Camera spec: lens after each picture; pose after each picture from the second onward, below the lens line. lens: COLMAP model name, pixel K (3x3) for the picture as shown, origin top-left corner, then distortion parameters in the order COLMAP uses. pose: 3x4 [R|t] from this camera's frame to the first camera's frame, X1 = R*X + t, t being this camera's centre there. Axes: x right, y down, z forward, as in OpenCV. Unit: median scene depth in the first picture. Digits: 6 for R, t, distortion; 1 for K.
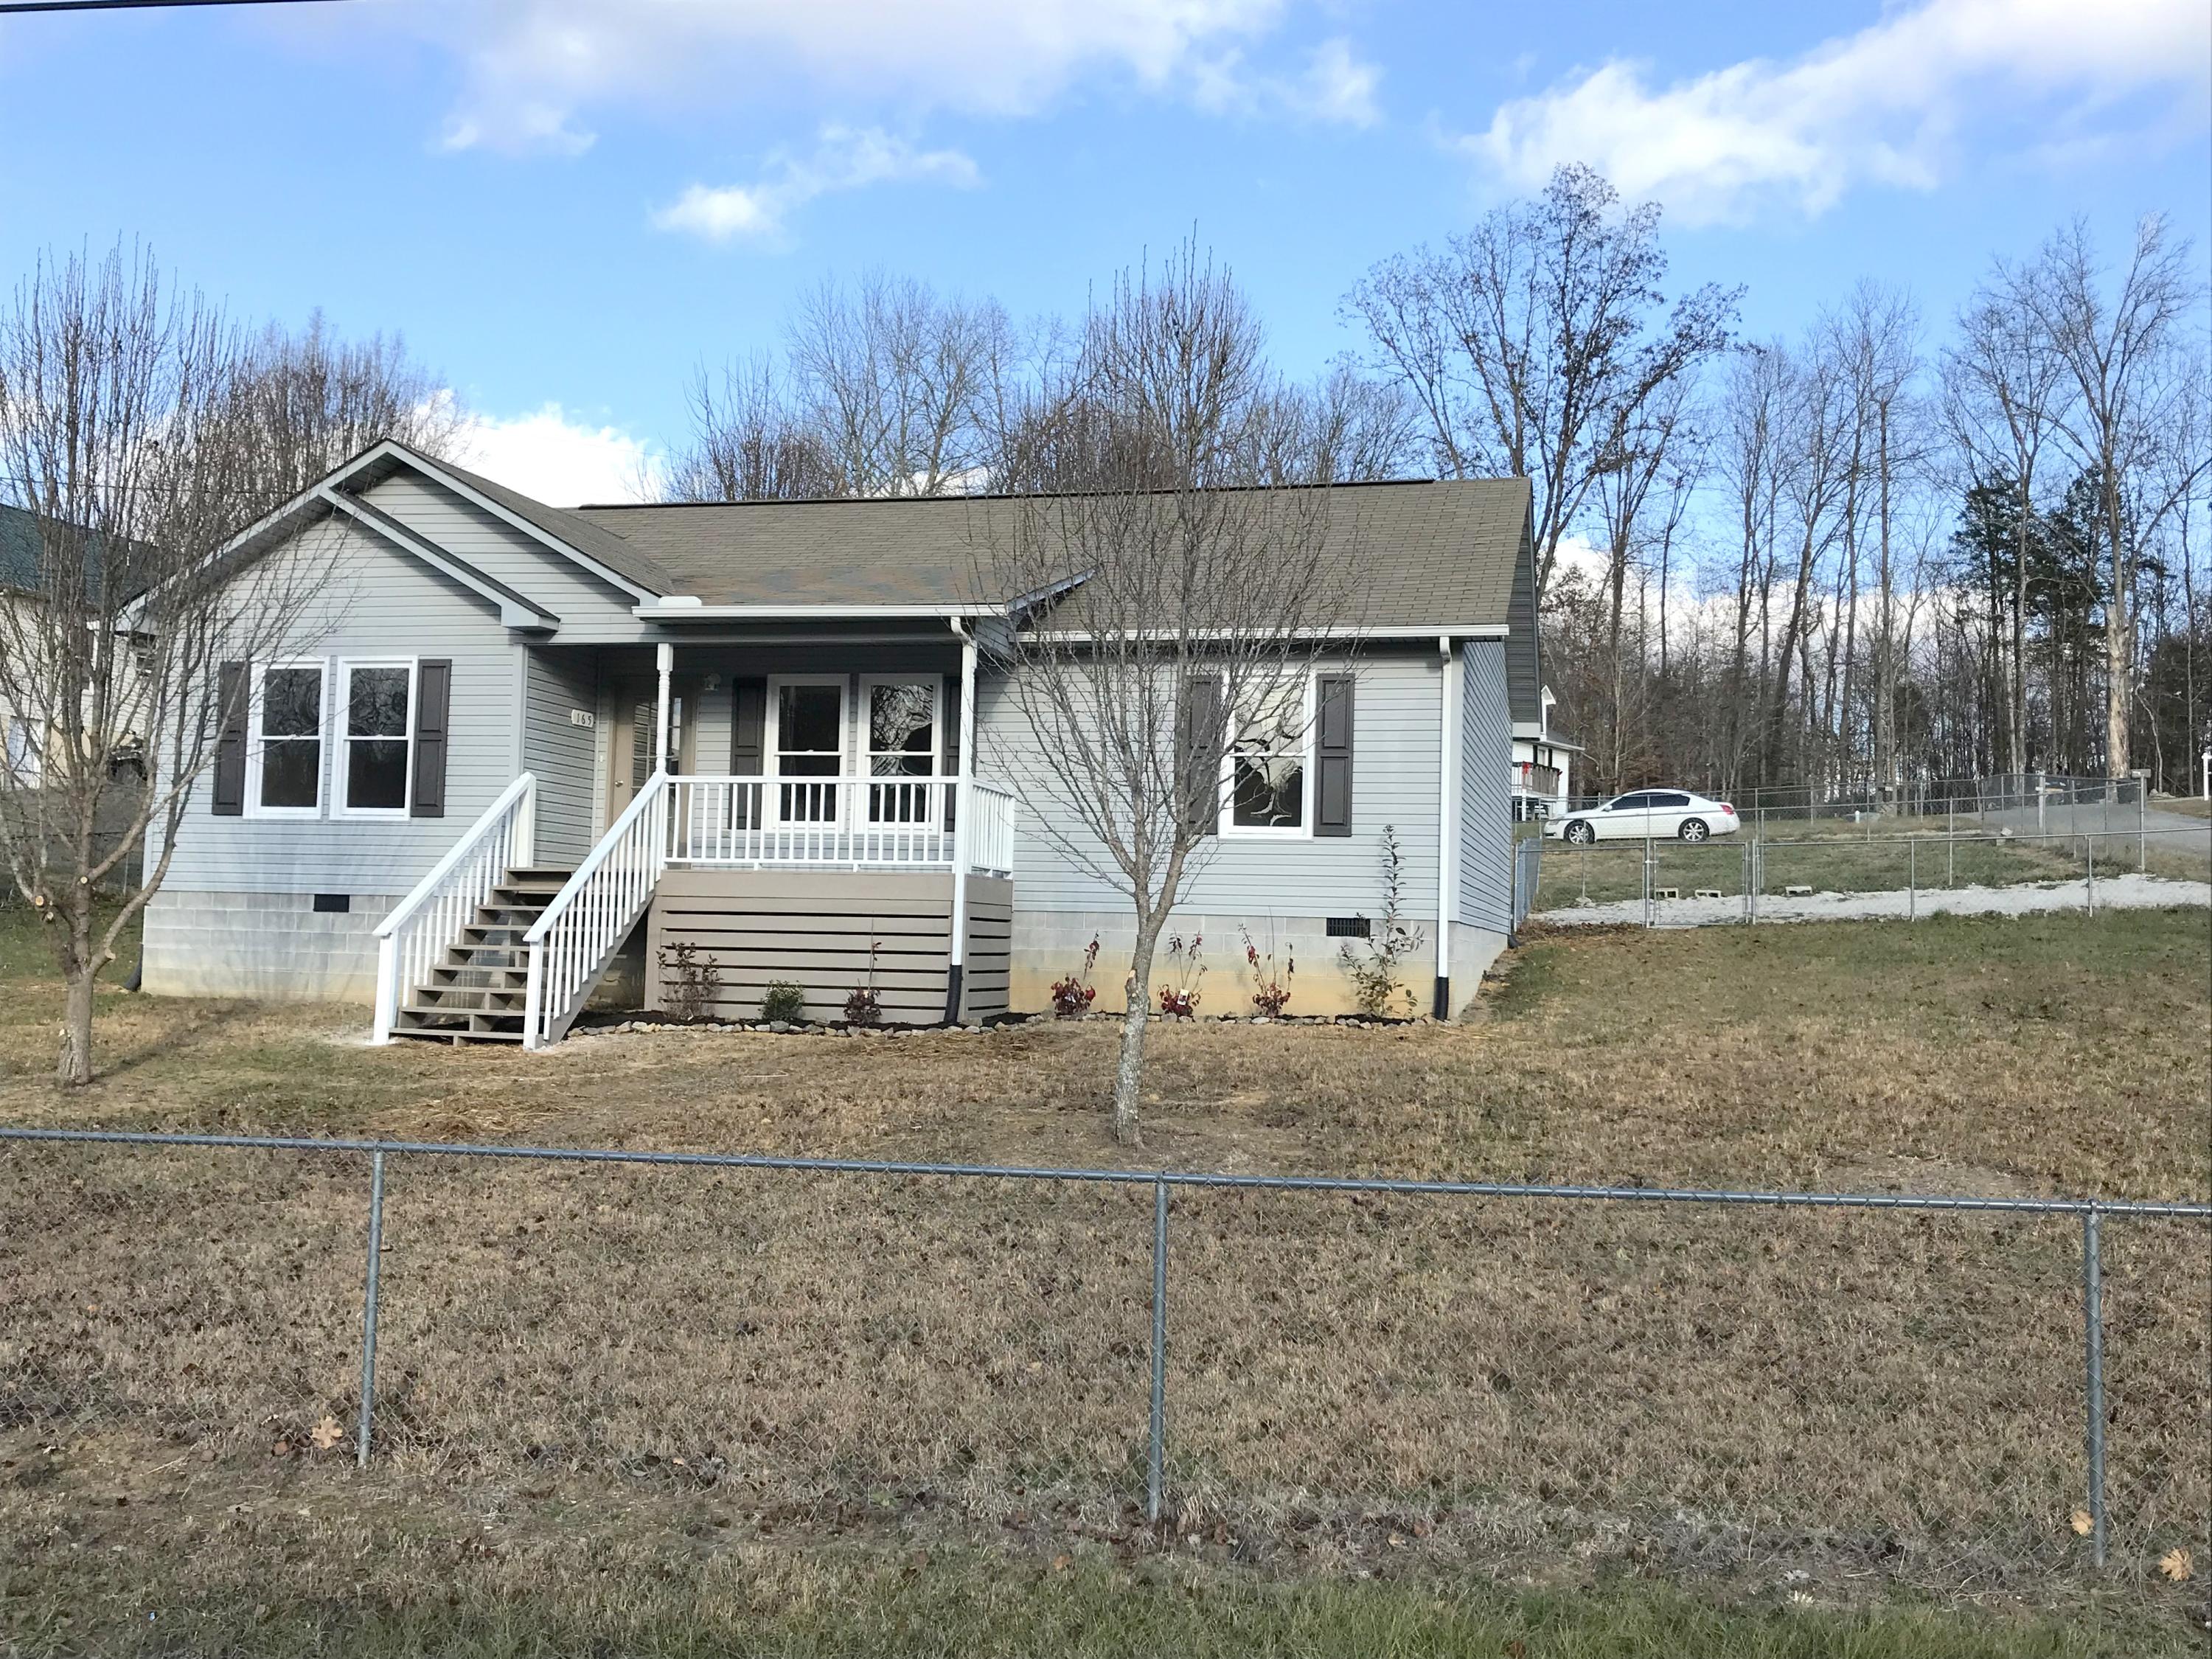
lens RADIAL K [[2049.3, 0, 1106.0], [0, 2049.3, 829.5], [0, 0, 1]] dist [0.057541, -0.002731]
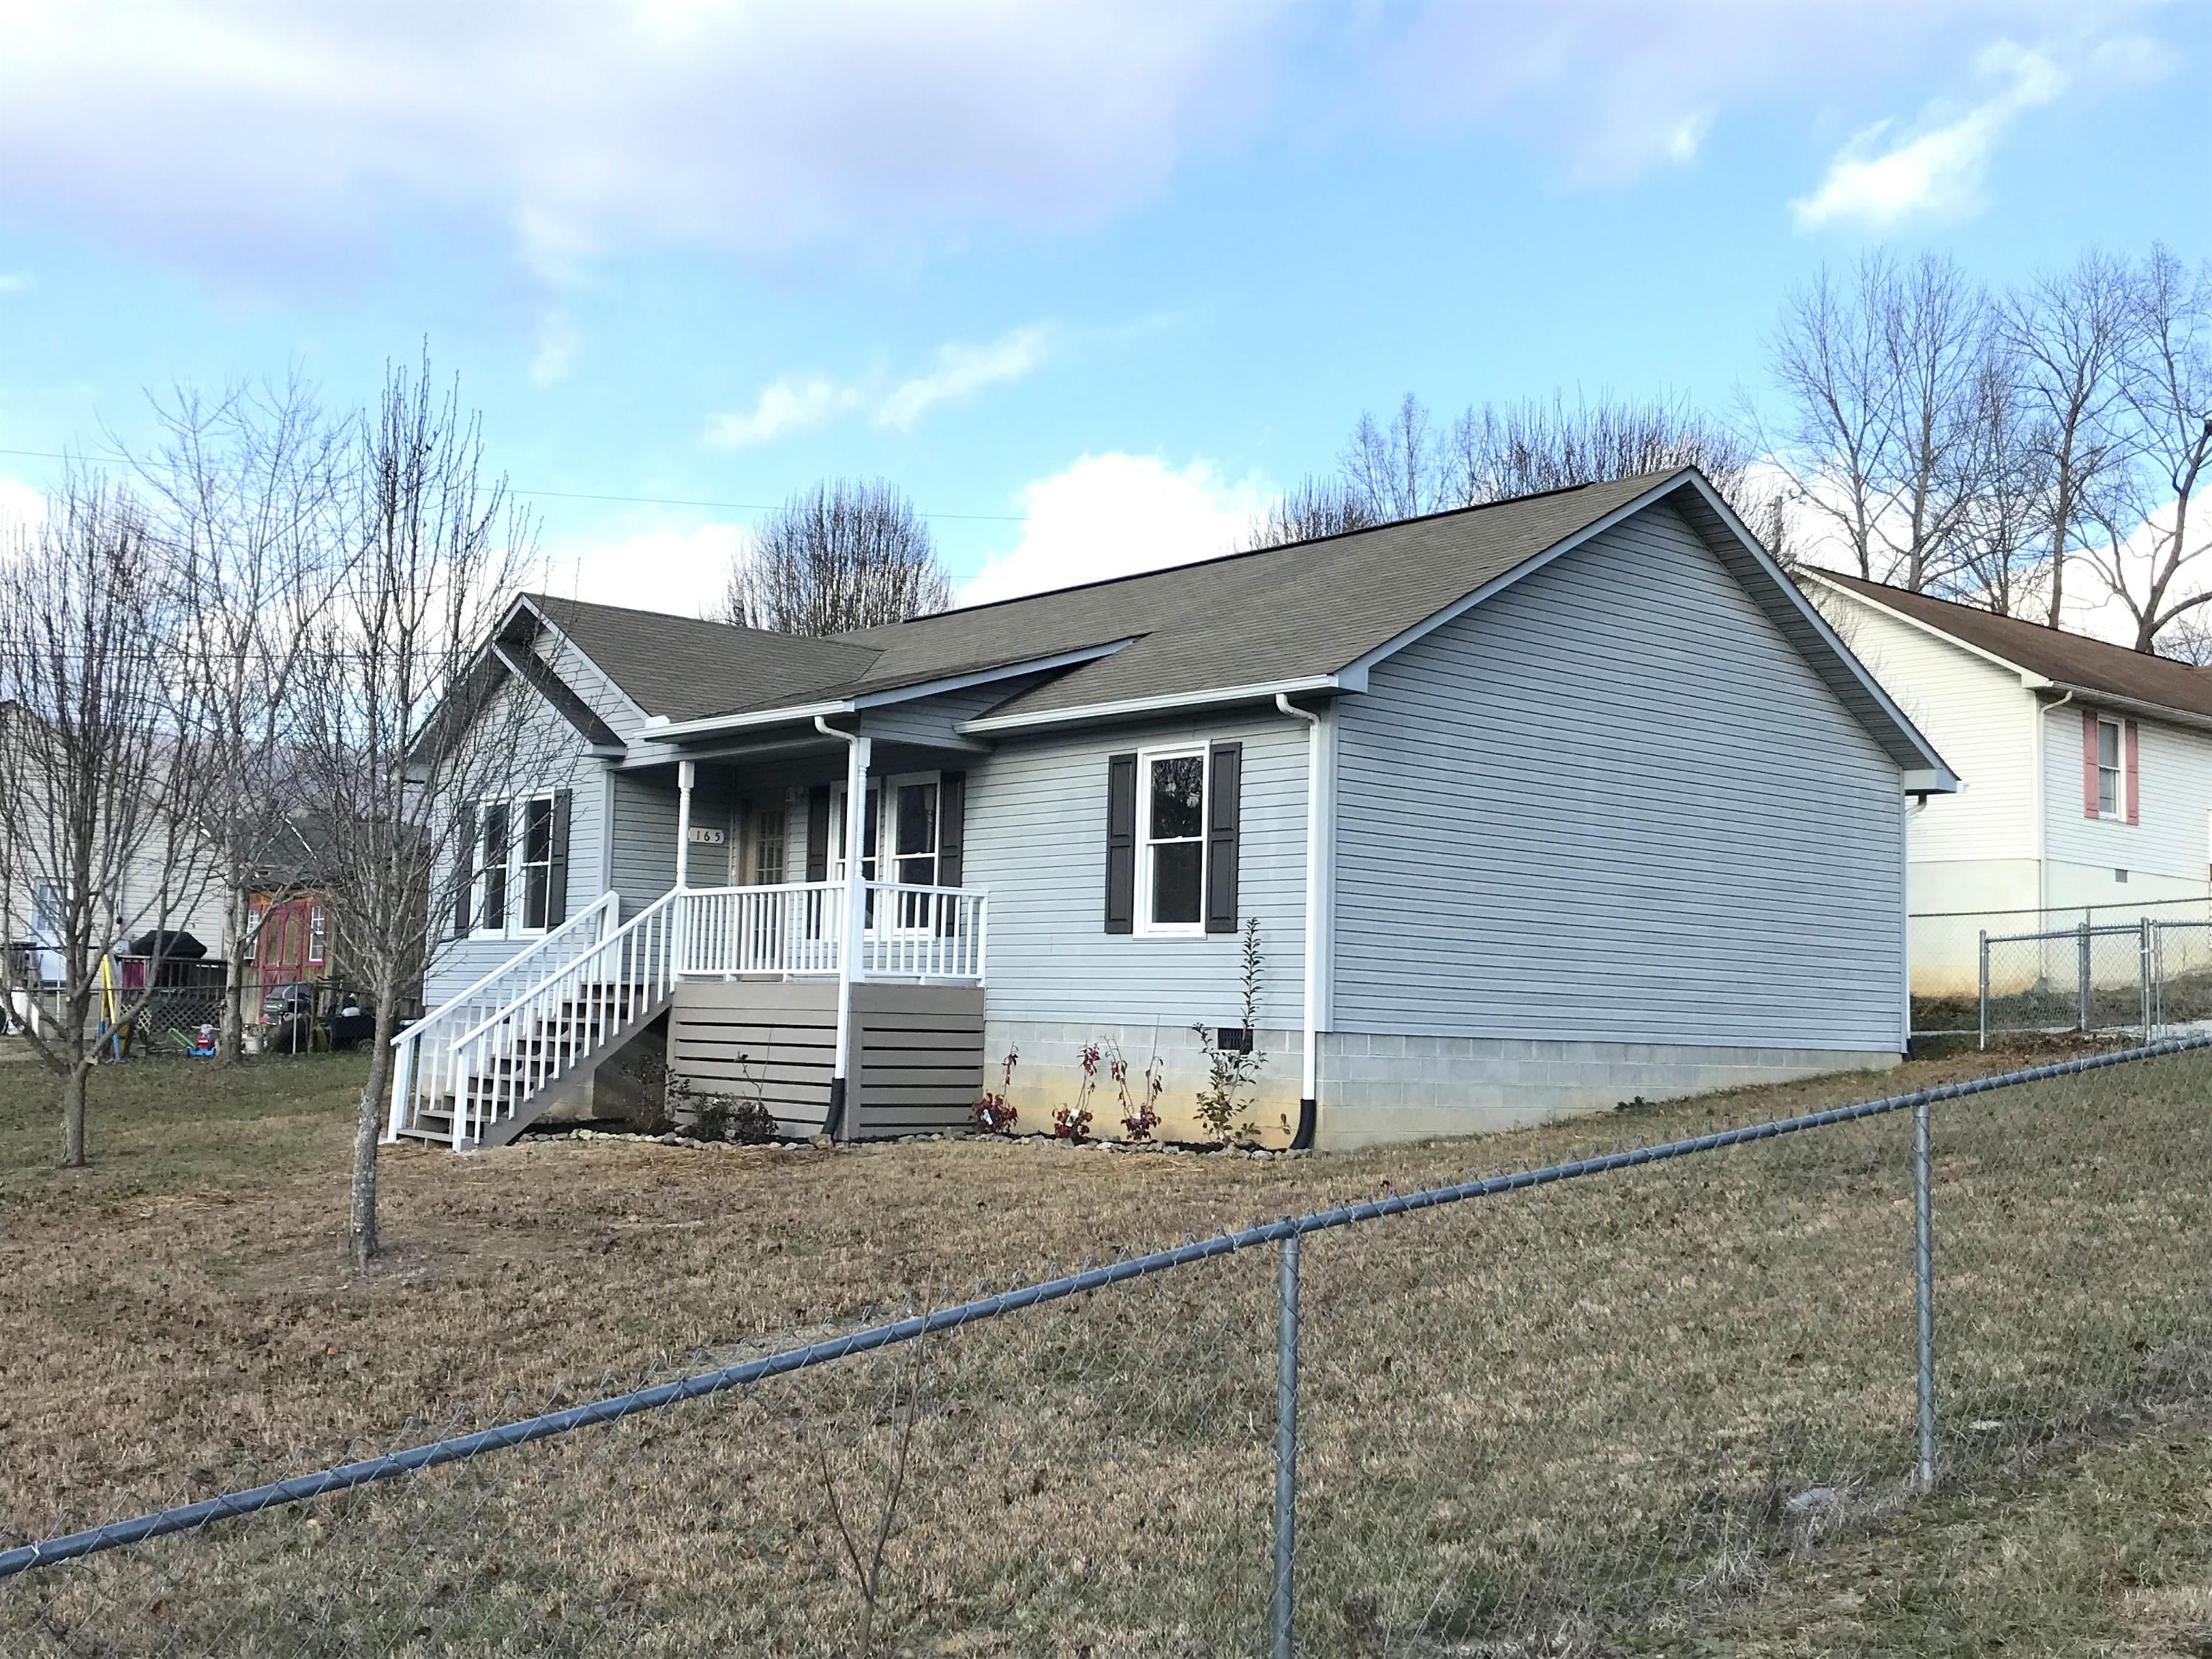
lens RADIAL K [[2336.2, 0, 1007.7], [0, 2336.2, 820.0], [0, 0, 1]] dist [0.069827, 0.001488]
pose [[0.798193, -0.053436, -0.600027, 0.615678], [0.026815, 0.998222, -0.053227, 0.005684], [0.601804, 0.026395, 0.798207, 0.161081]]
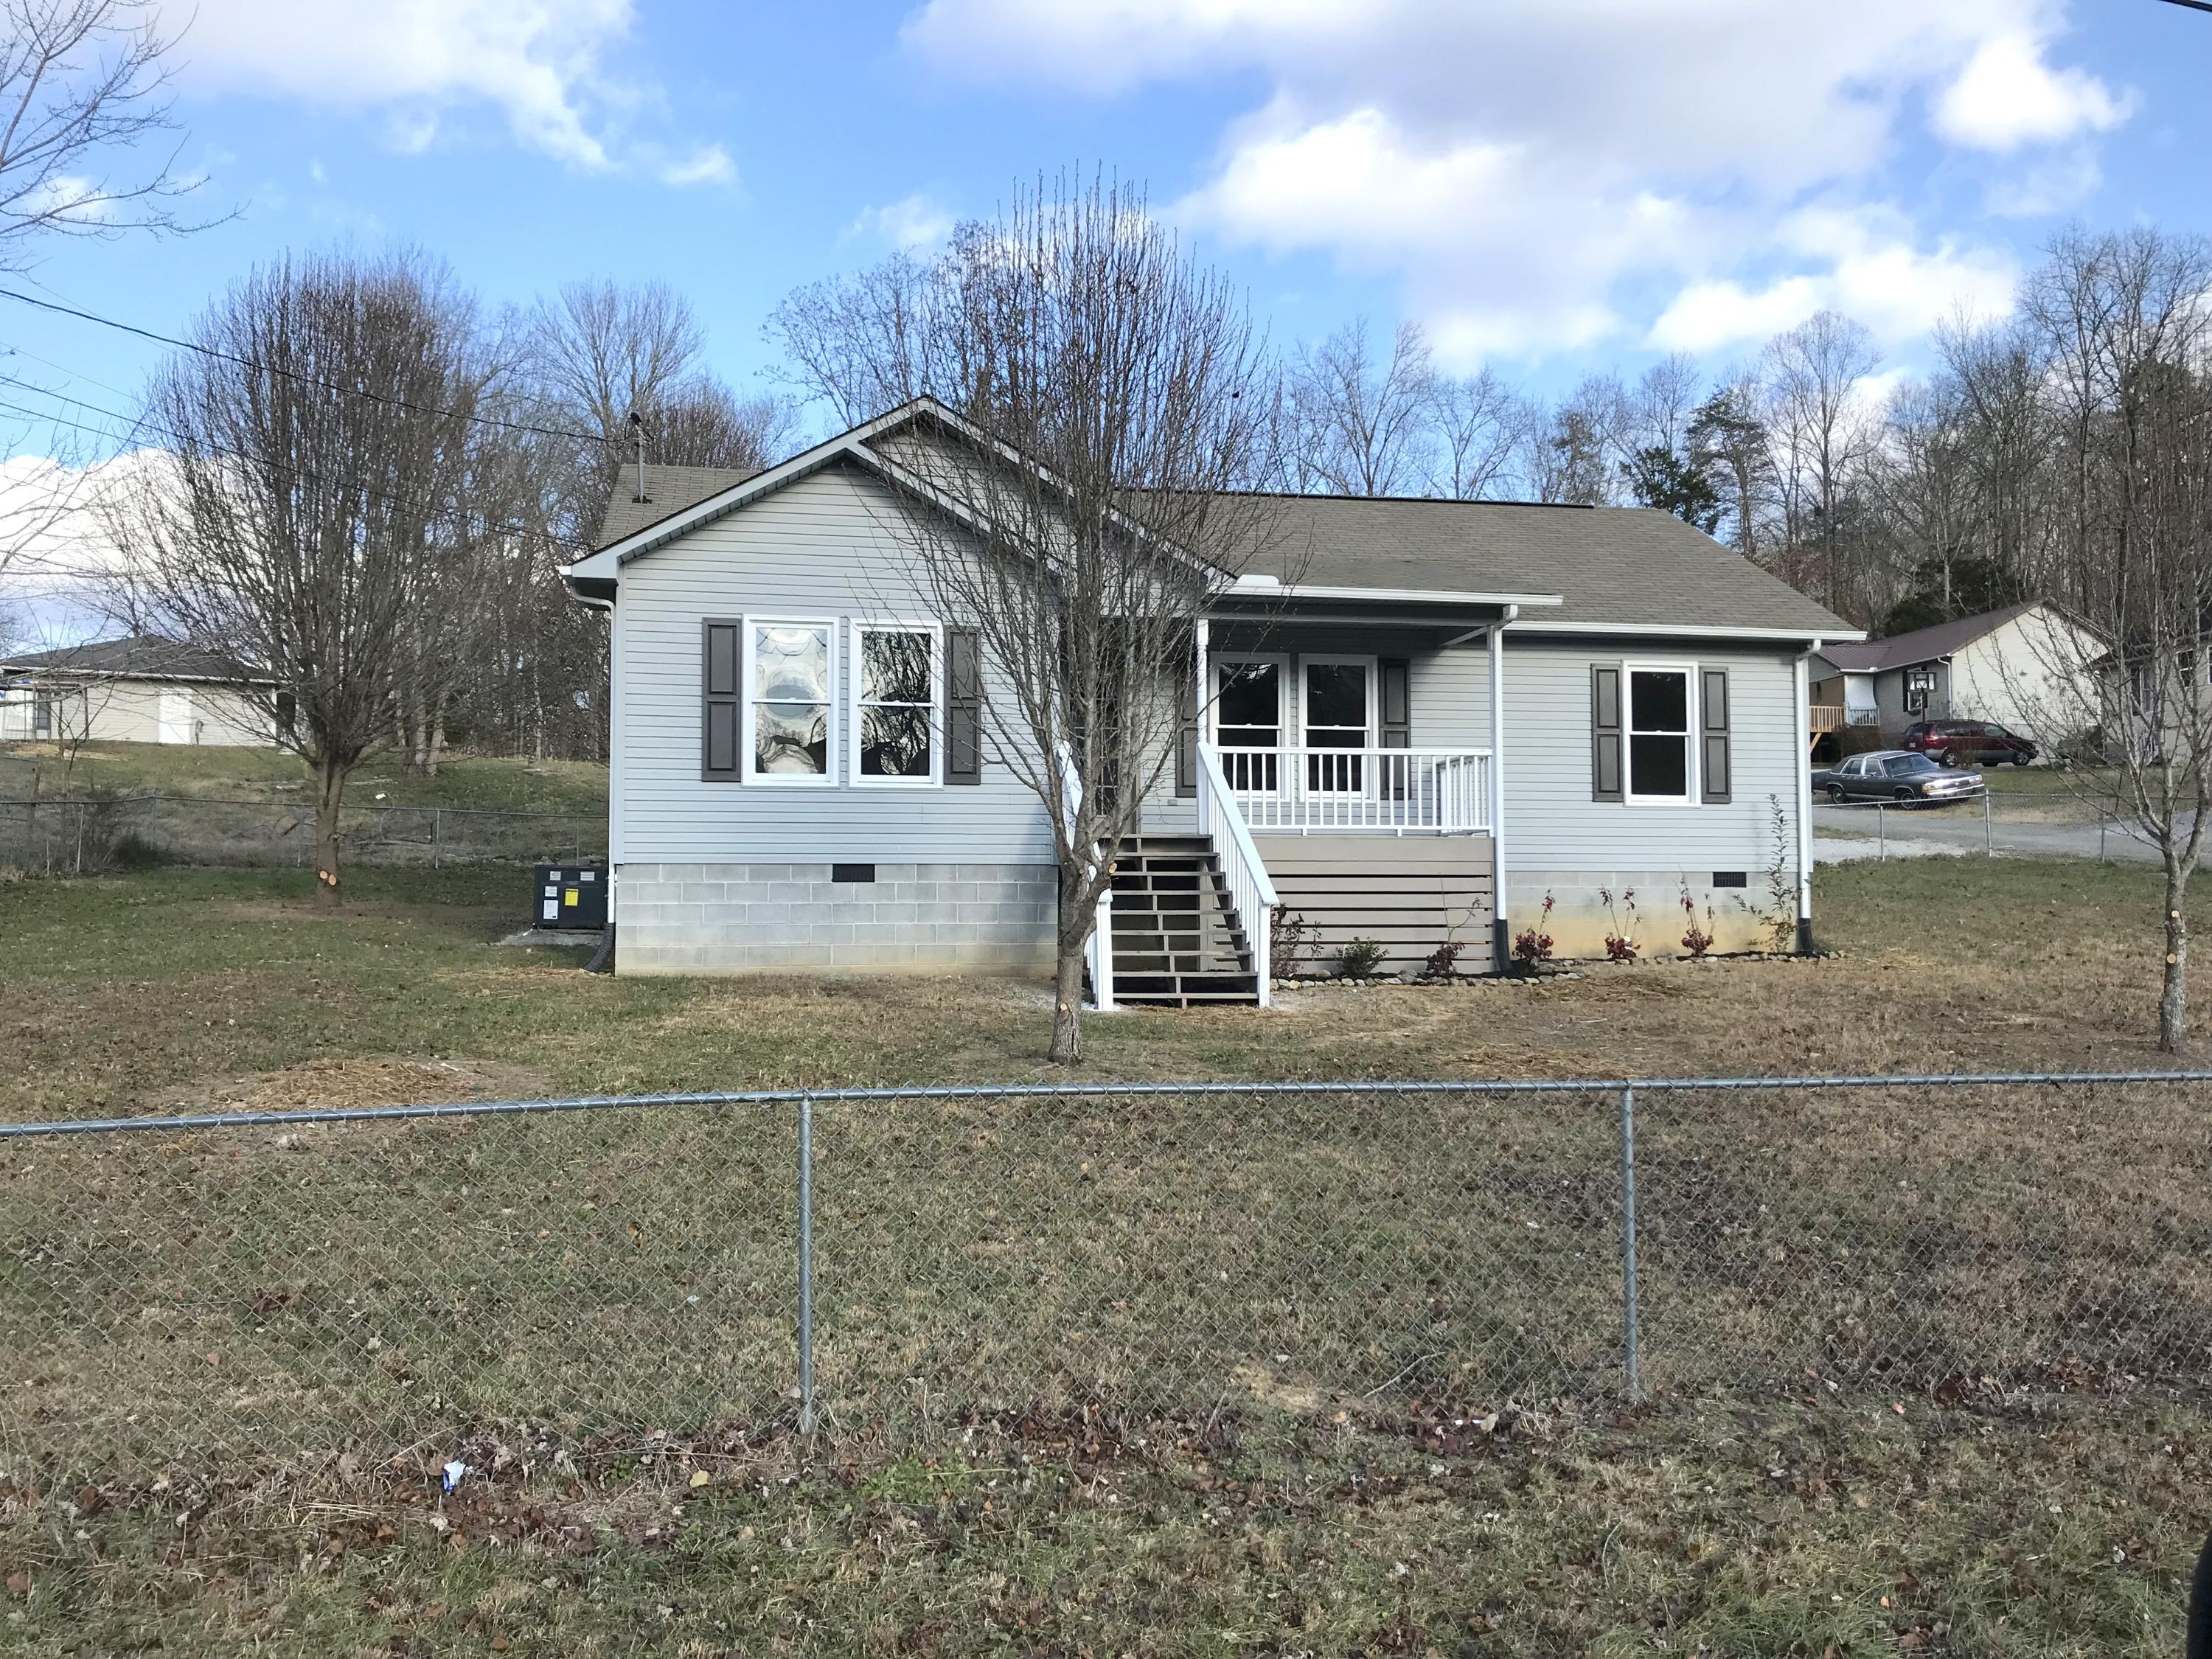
lens RADIAL K [[1804.9, 0, 1106.0], [0, 1804.9, 829.5], [0, 0, 1]] dist [0.094550, -0.137222]
pose [[0.905689, -0.006724, 0.423889, -0.645378], [-0.000593, 0.999853, 0.017127, 0.000529], [-0.423942, -0.015763, 0.905552, 0.188081]]
